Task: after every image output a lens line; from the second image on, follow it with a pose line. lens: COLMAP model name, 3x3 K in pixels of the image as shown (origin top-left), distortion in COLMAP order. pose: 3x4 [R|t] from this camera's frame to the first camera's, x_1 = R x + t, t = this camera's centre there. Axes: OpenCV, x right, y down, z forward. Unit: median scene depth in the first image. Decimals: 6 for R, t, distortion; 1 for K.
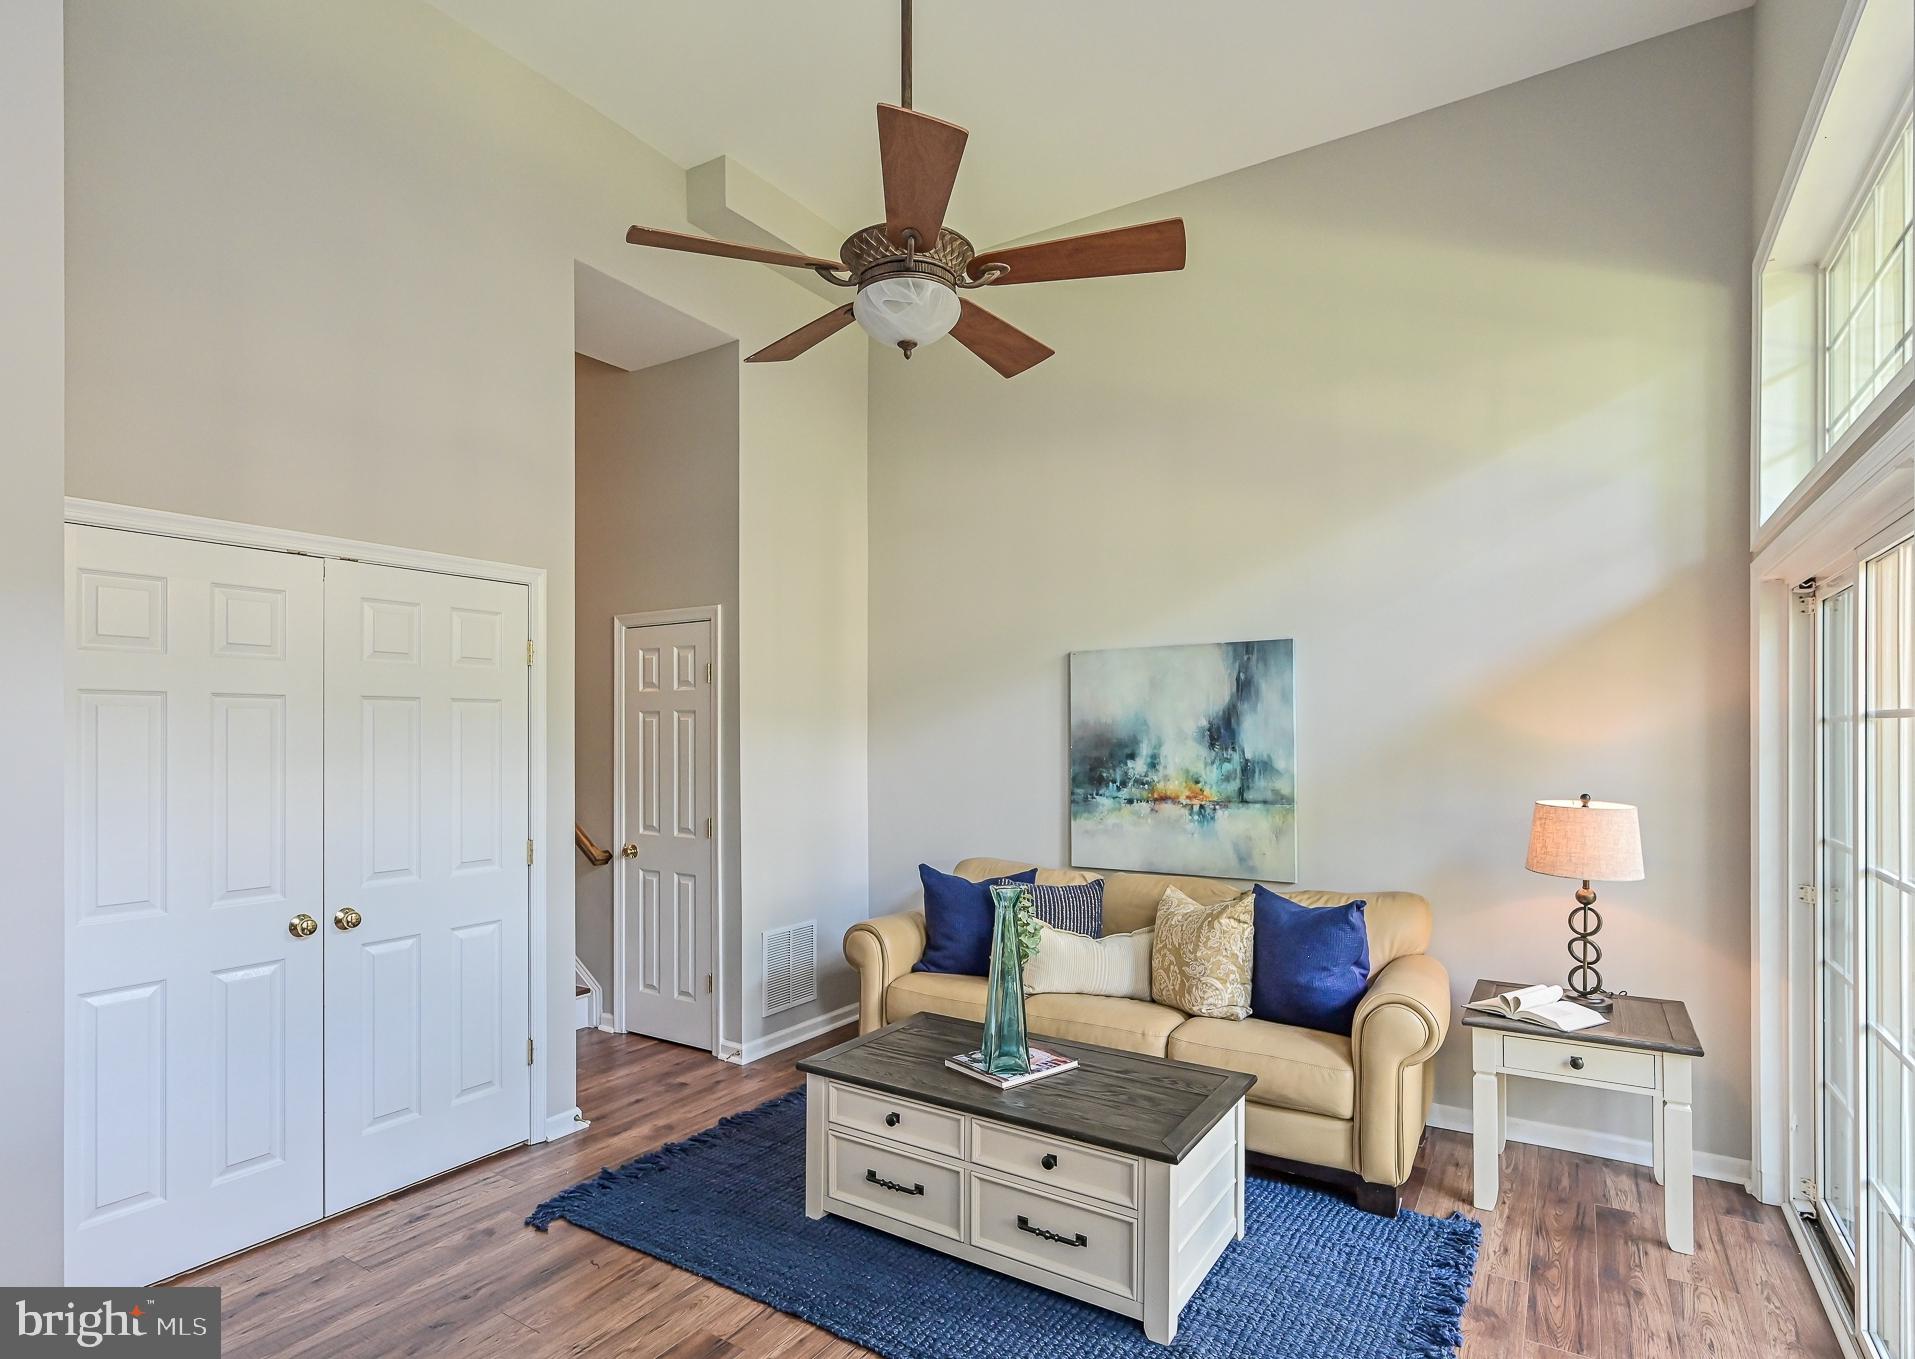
lens RADIAL K [[988.0, 0, 949.8], [0, 988.0, 734.1], [0, 0, 1]] dist [0.011106, -0.000138]
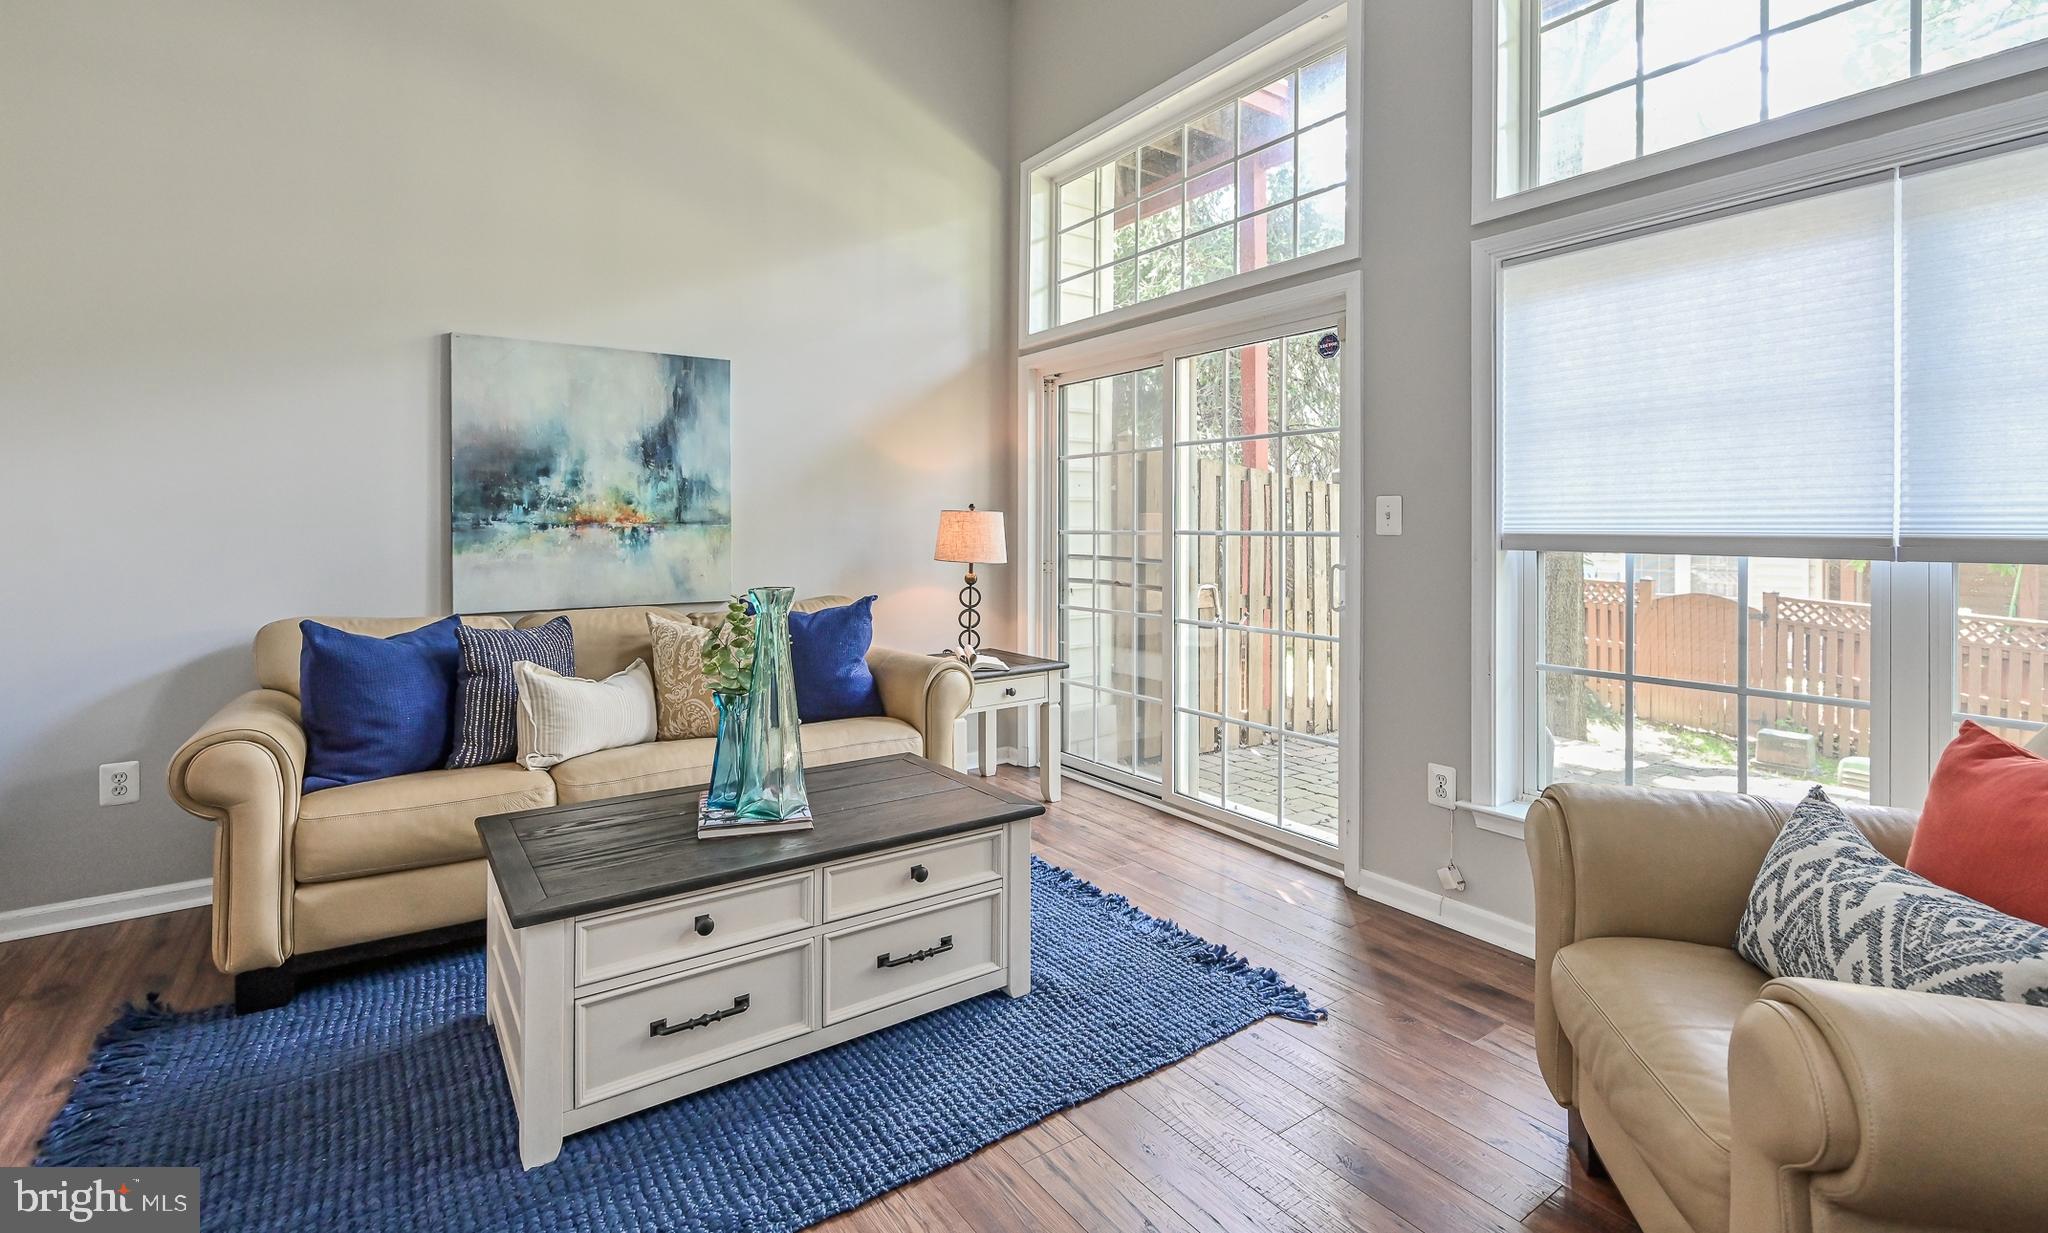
lens RADIAL K [[879.2, 0, 1018.4], [0, 879.2, 521.9], [0, 0, 1]] dist [-0.000672, -0.000065]
pose [[0.397686, 0.002495, 0.917518, -0.352641], [0.000343, 0.999996, -0.002868, 0.069892], [-0.917522, 0.001455, 0.397683, 0.359568]]
